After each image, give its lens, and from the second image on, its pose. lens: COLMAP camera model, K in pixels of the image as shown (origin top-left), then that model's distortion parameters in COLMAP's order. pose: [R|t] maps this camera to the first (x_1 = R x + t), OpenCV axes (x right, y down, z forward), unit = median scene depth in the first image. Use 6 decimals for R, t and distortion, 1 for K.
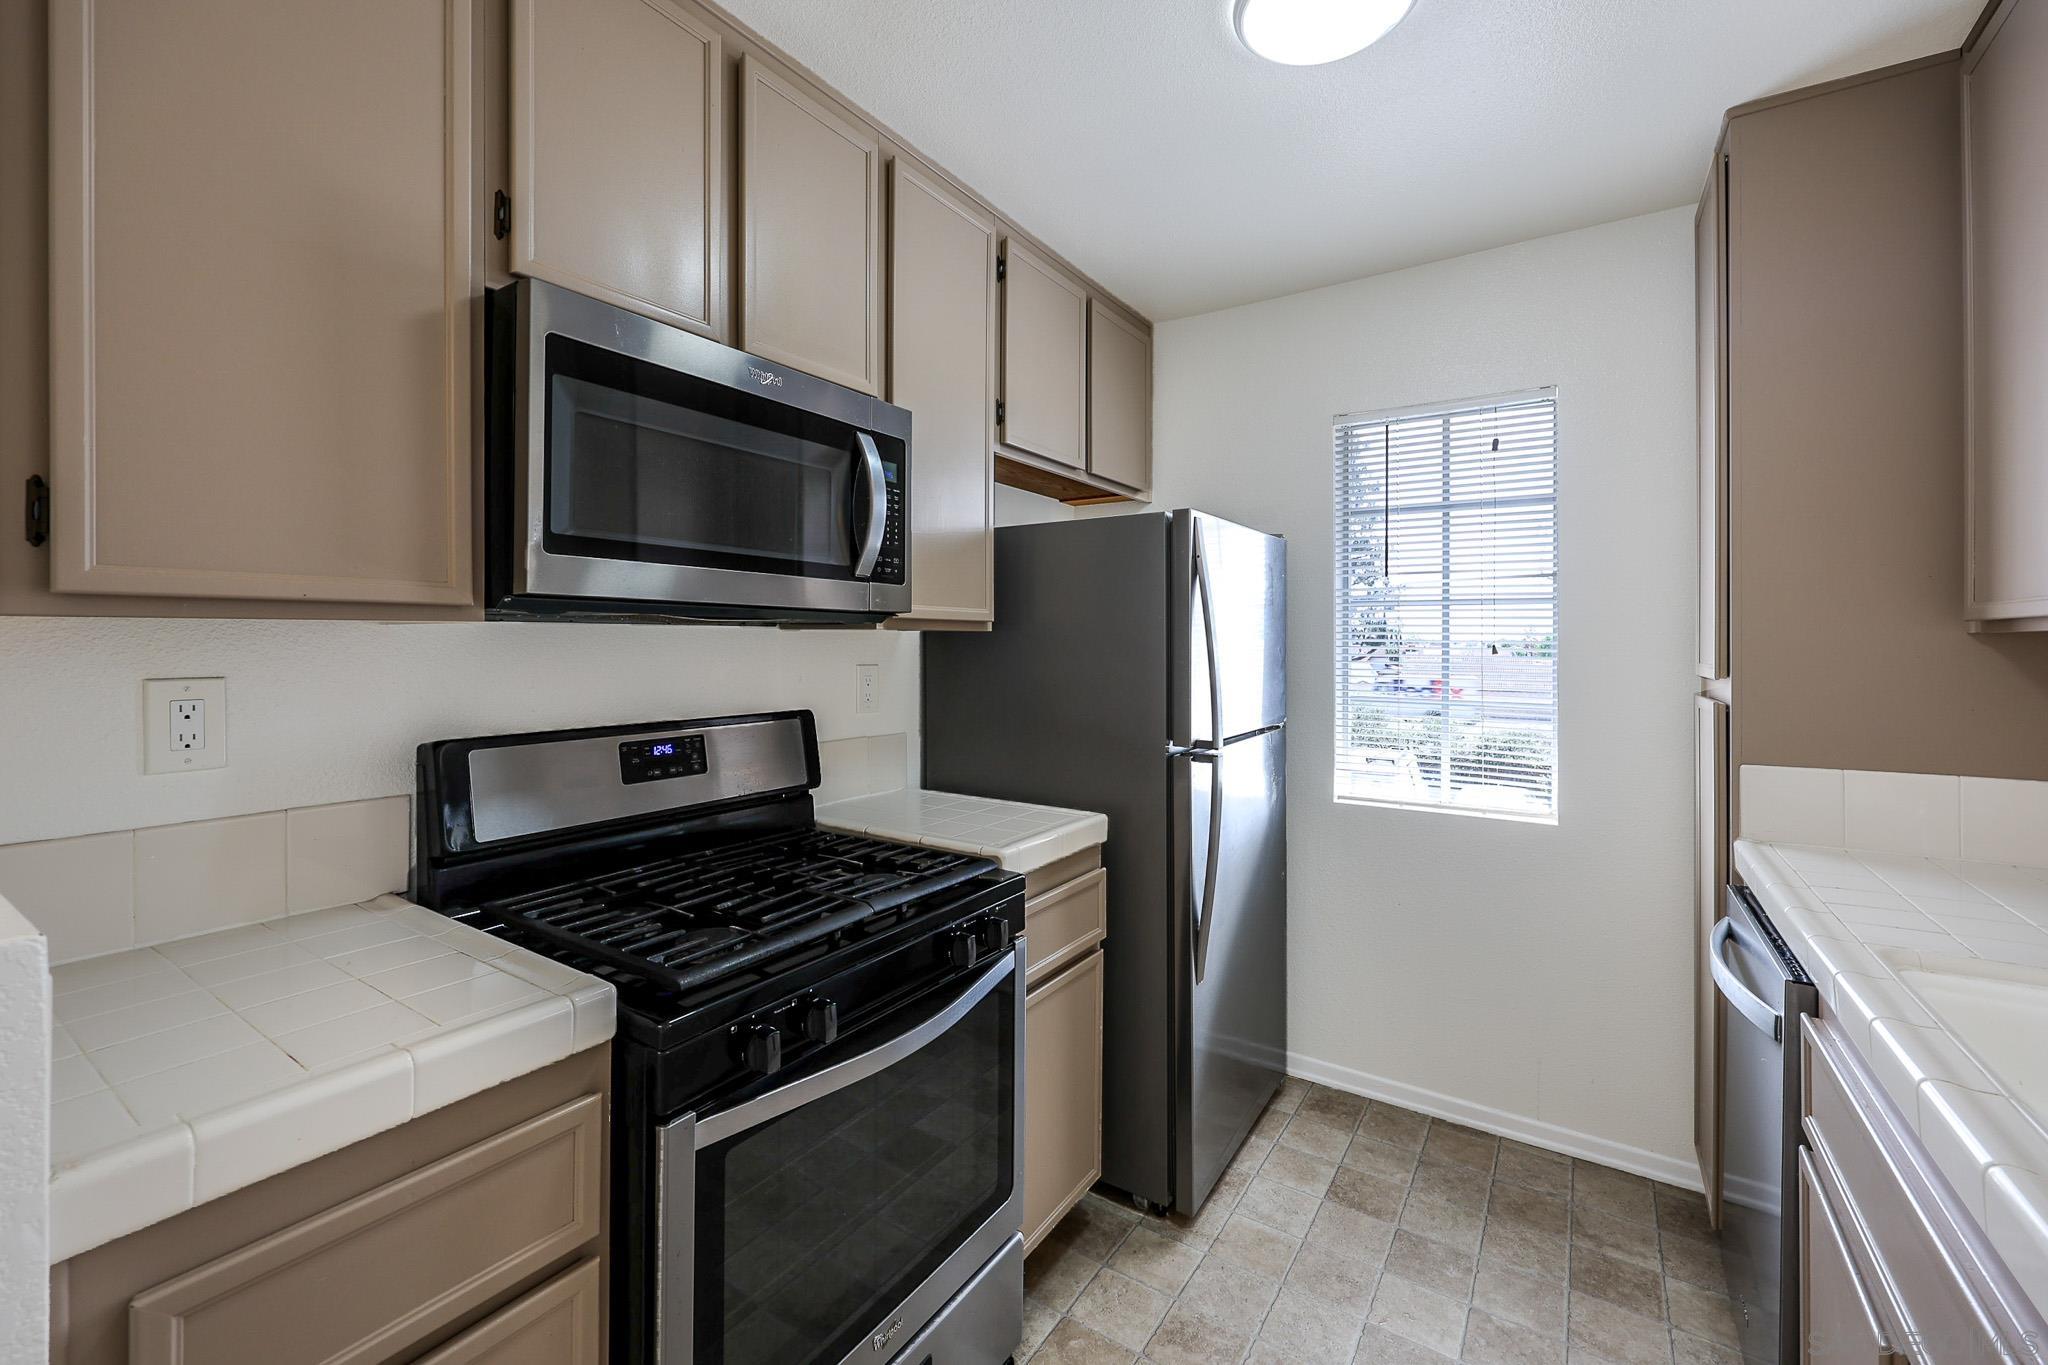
lens RADIAL K [[839.6, 0, 1014.9], [0, 839.6, 656.1], [0, 0, 1]] dist [0.001608, -0.000033]
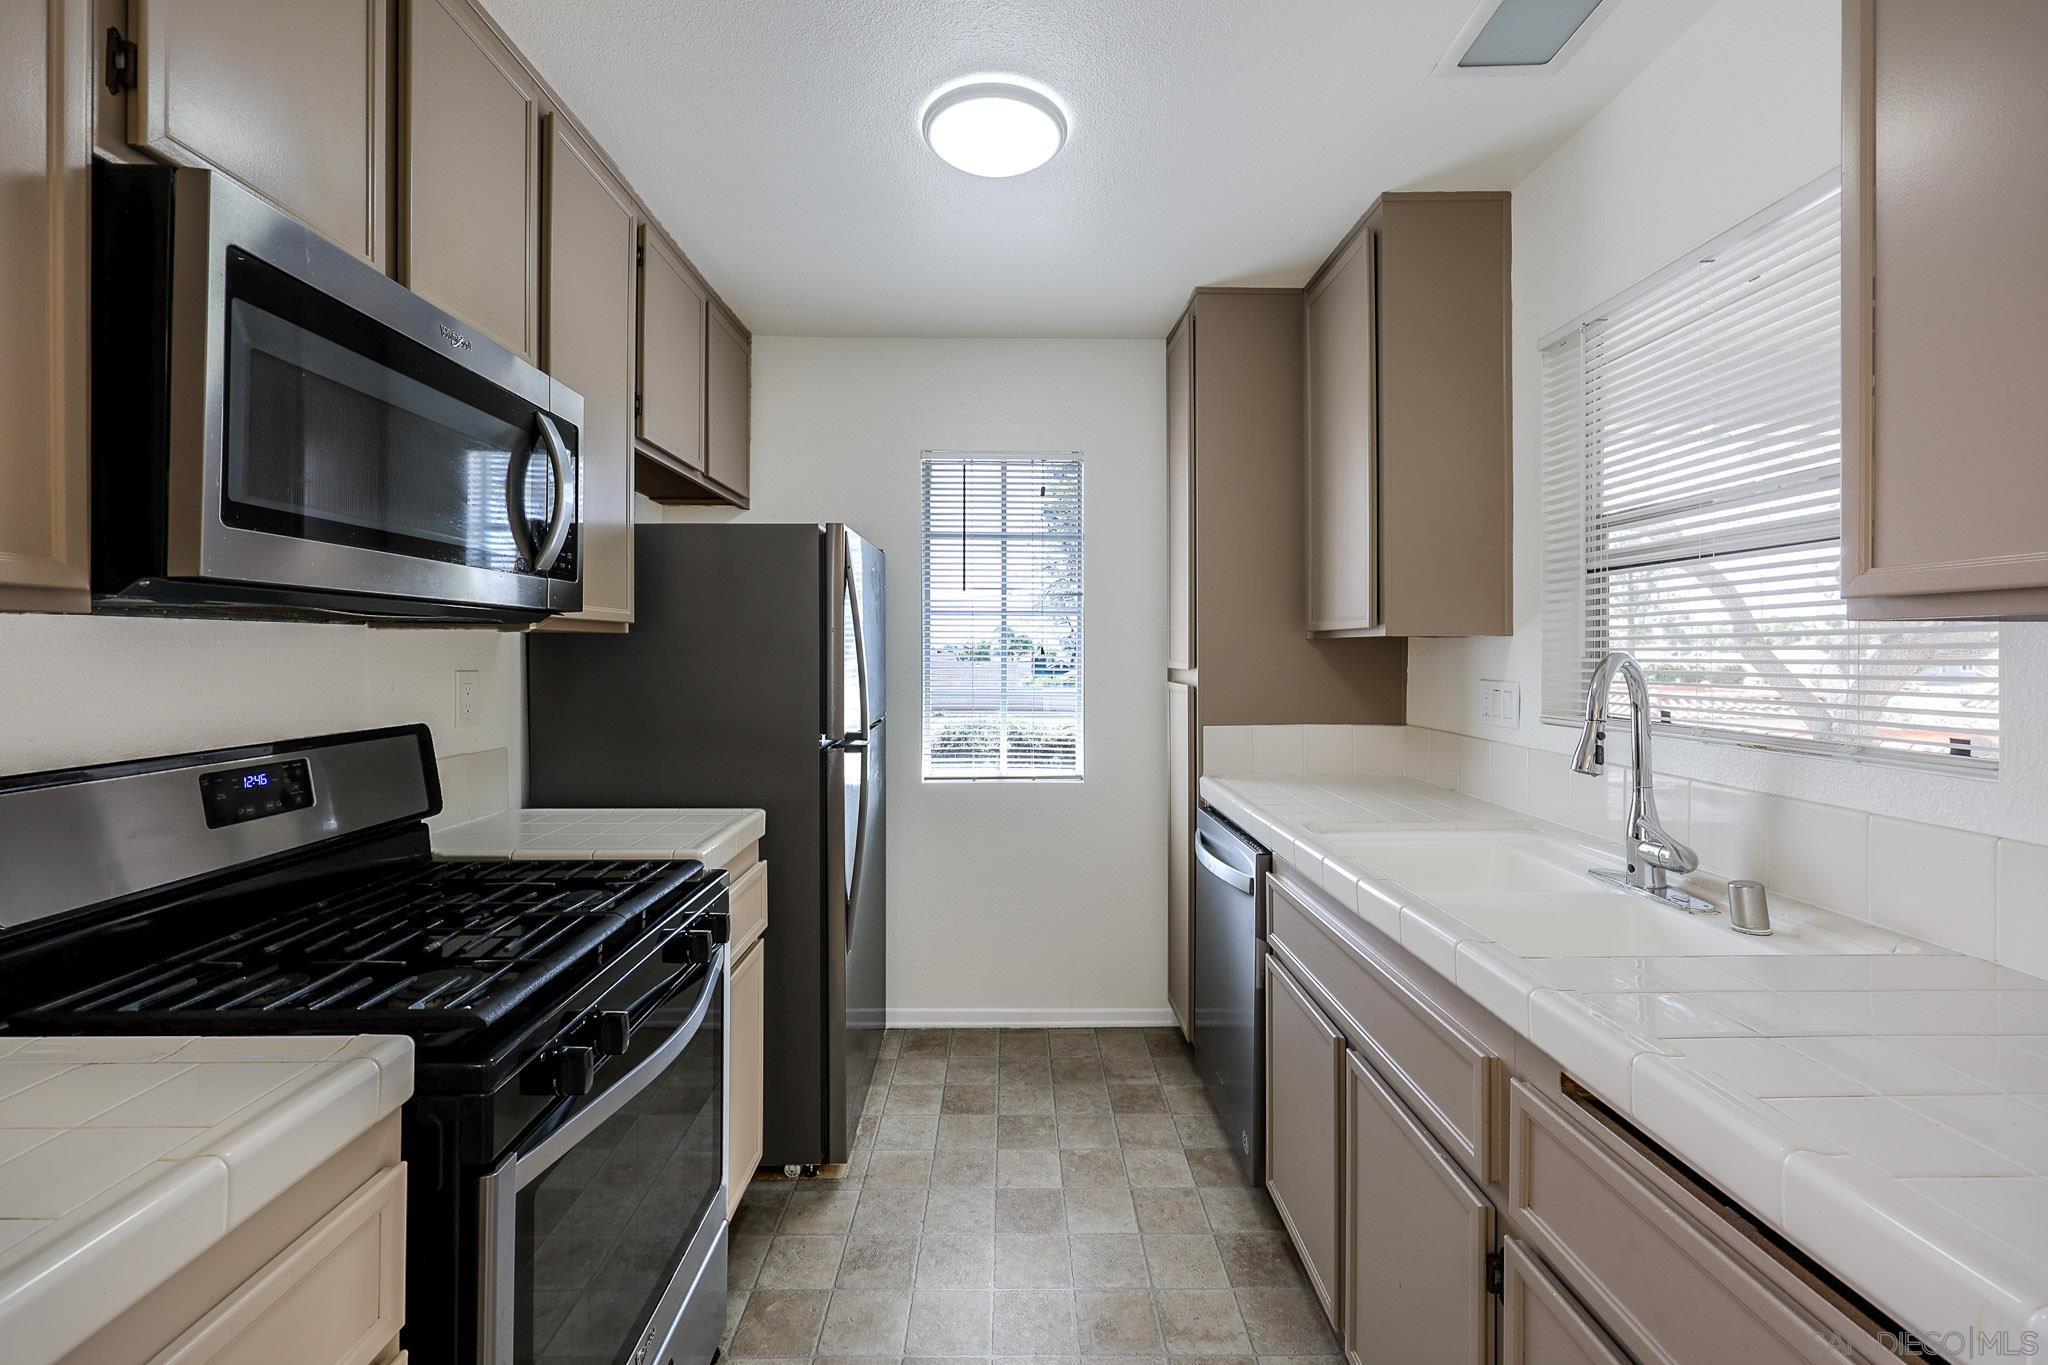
lens RADIAL K [[834.5, 0, 1013.3], [0, 834.5, 664.8], [0, 0, 1]] dist [-0.000334, -0.000060]
pose [[0.823461, -0.012012, 0.567246, -0.227588], [0.009603, 0.999928, 0.007234, 0.004220], [-0.567292, -0.000510, 0.823517, -0.030726]]
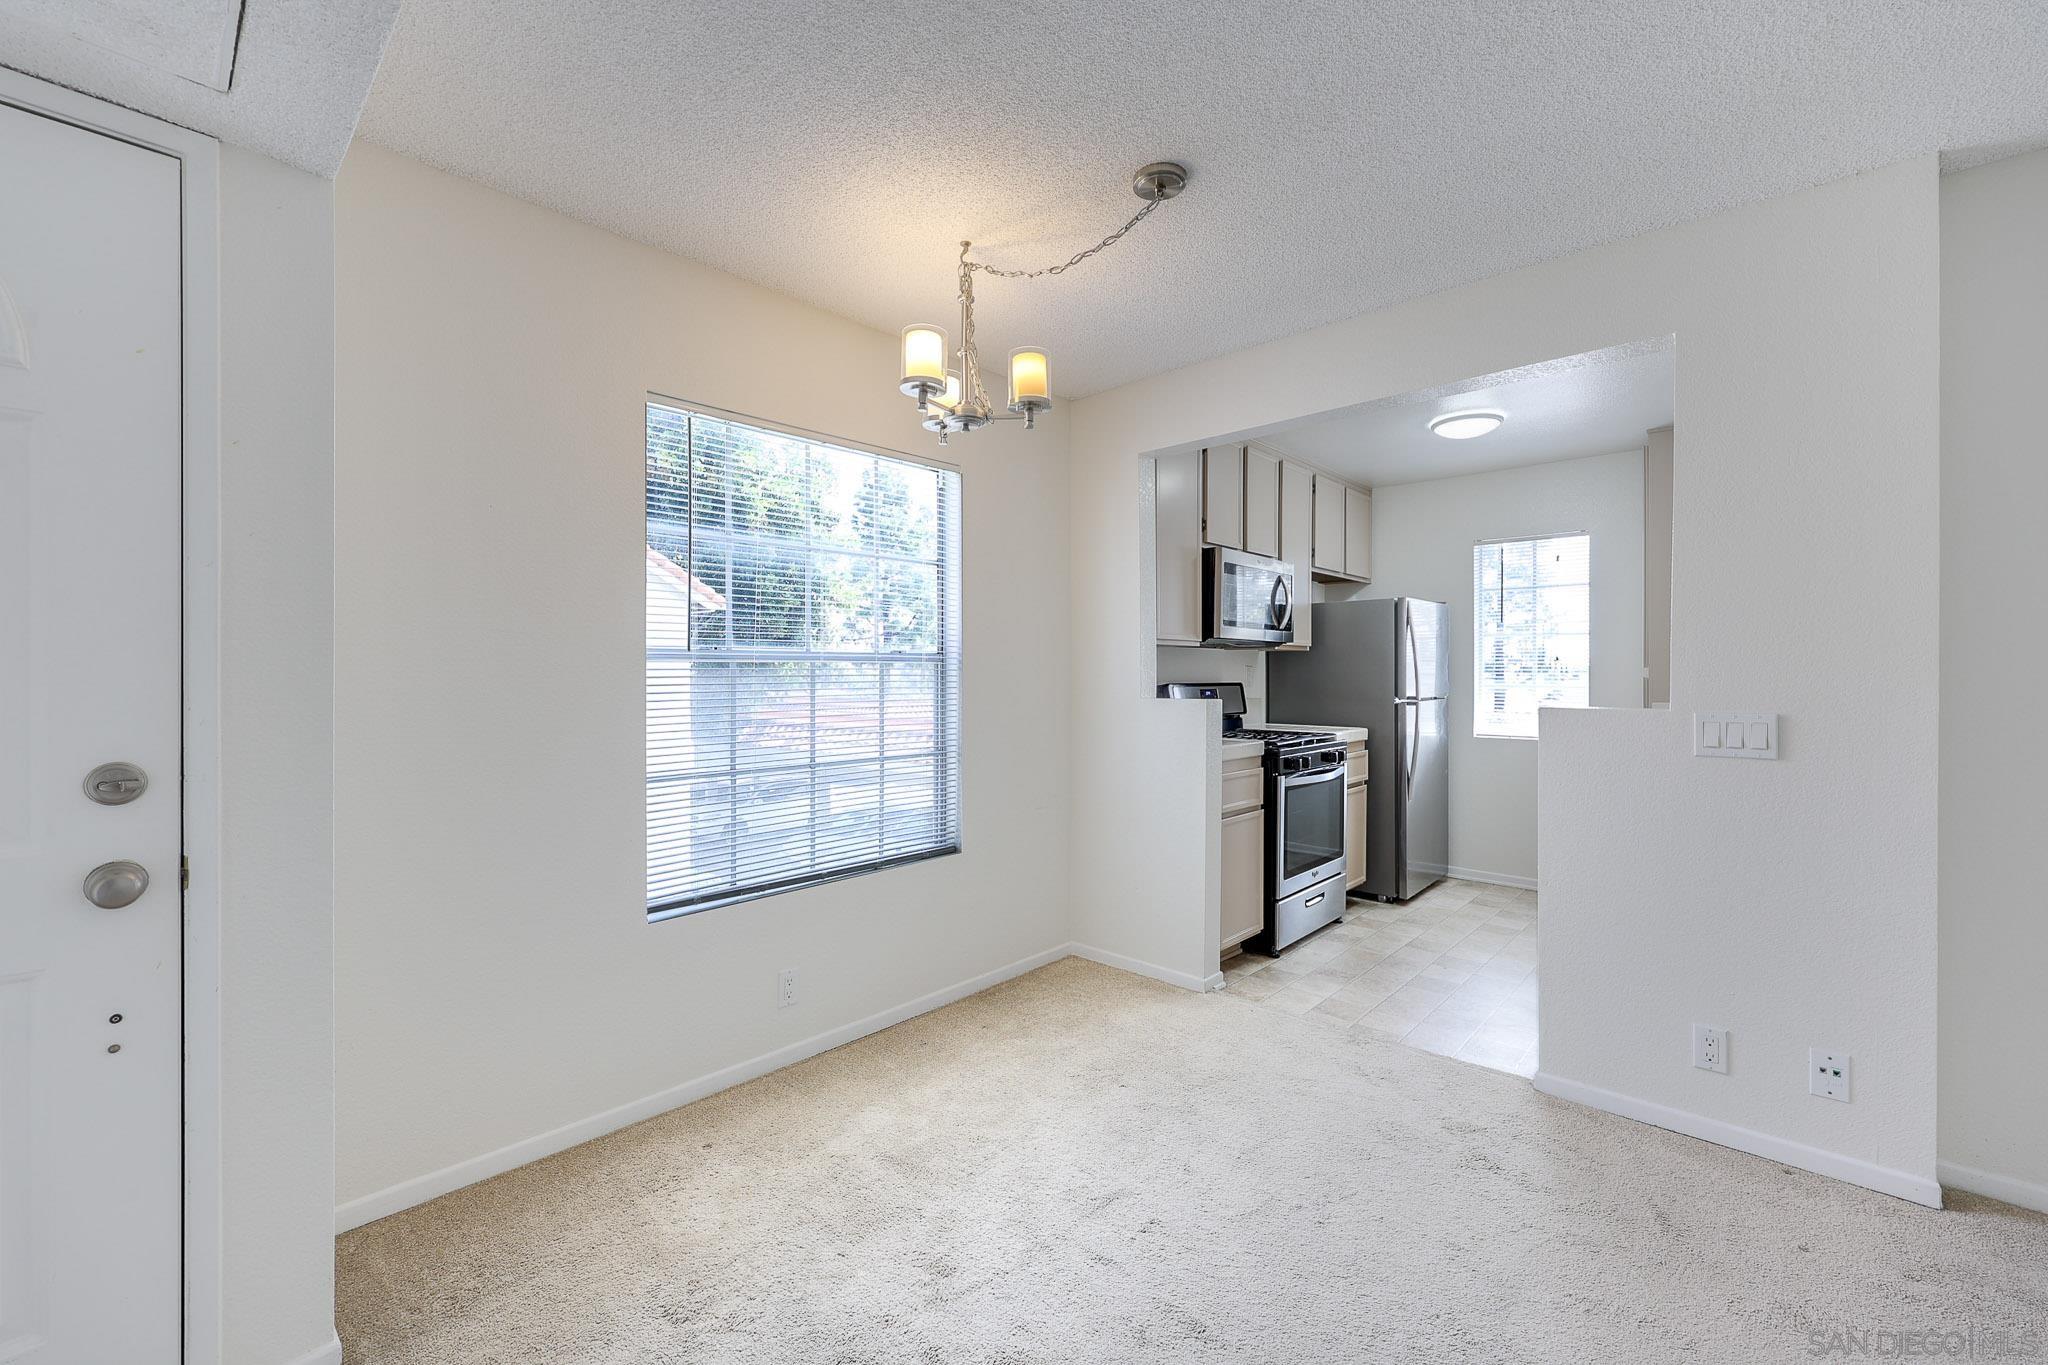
lens RADIAL K [[823.4, 0, 1024.0], [0, 823.4, 682.5], [0, 0, 1]] dist [0.001953, 0.000152]
pose [[0.988171, -0.000777, -0.153352, -0.491291], [0.000175, 0.999992, -0.003941, 0.070428], [0.153354, 0.003868, 0.988164, -1.431220]]
